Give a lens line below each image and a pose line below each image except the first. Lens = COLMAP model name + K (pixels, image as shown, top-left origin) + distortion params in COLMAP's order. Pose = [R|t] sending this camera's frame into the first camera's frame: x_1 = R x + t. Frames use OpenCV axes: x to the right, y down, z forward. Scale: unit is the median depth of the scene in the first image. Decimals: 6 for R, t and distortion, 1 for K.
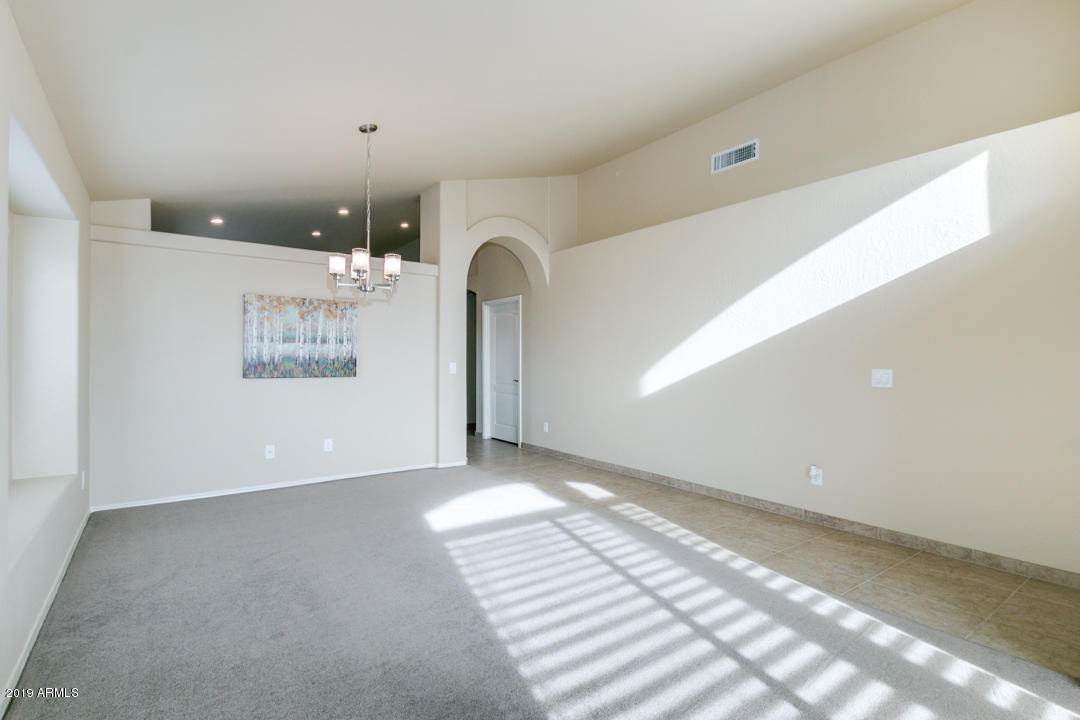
lens RADIAL K [[514.4, 0, 540.0], [0, 514.4, 360.0], [0, 0, 1]] dist [0.001251, 0.000218]
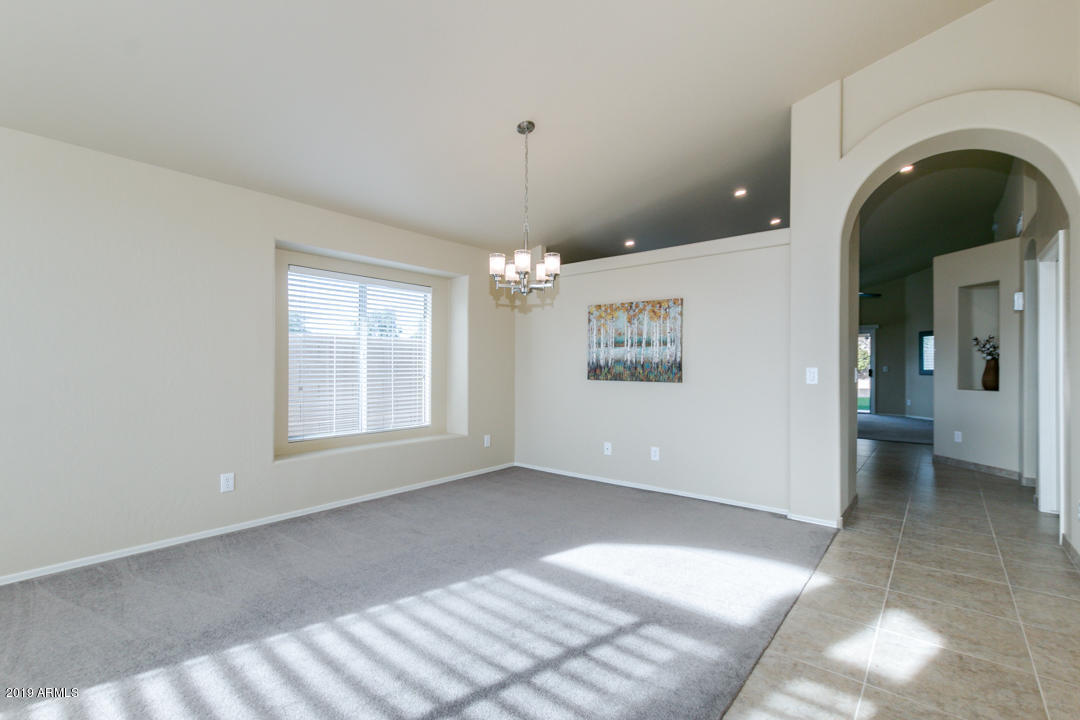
lens RADIAL K [[514.4, 0, 540.0], [0, 514.4, 360.0], [0, 0, 1]] dist [0.001251, 0.000218]
pose [[0.217136, -0.012037, -0.976067, 0.488477], [-0.003914, 0.999905, -0.013202, 0.007129], [0.976133, 0.006687, 0.217069, 0.610070]]
